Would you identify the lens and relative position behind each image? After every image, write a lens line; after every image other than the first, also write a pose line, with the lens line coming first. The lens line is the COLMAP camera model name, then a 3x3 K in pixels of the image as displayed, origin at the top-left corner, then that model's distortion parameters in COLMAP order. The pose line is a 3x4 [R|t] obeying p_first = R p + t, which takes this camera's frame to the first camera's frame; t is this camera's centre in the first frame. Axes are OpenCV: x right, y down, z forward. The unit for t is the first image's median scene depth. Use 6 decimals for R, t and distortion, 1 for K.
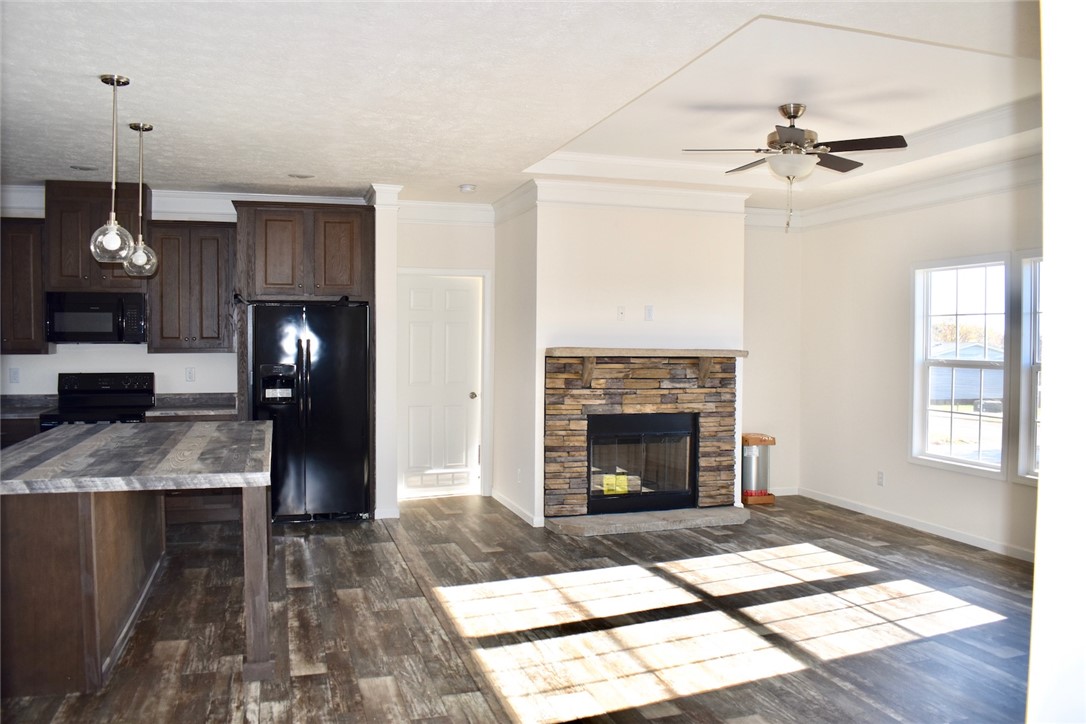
lens RADIAL K [[818.9, 0, 543.0], [0, 818.9, 362.0], [0, 0, 1]] dist [-0.126989, 0.000559]
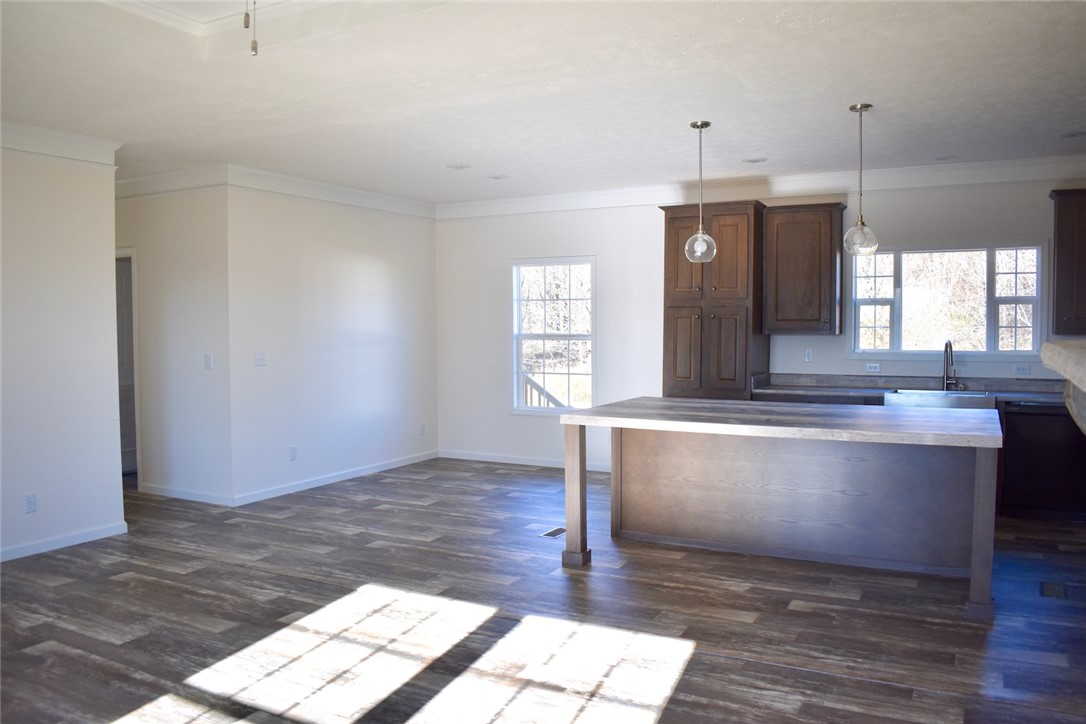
lens RADIAL K [[818.9, 0, 543.0], [0, 818.9, 362.0], [0, 0, 1]] dist [-0.126989, 0.000559]
pose [[-0.707679, 0.035107, -0.705661, 0.548942], [-0.016162, 0.997699, 0.065845, -0.037757], [0.706349, 0.058002, -0.705483, 1.584401]]
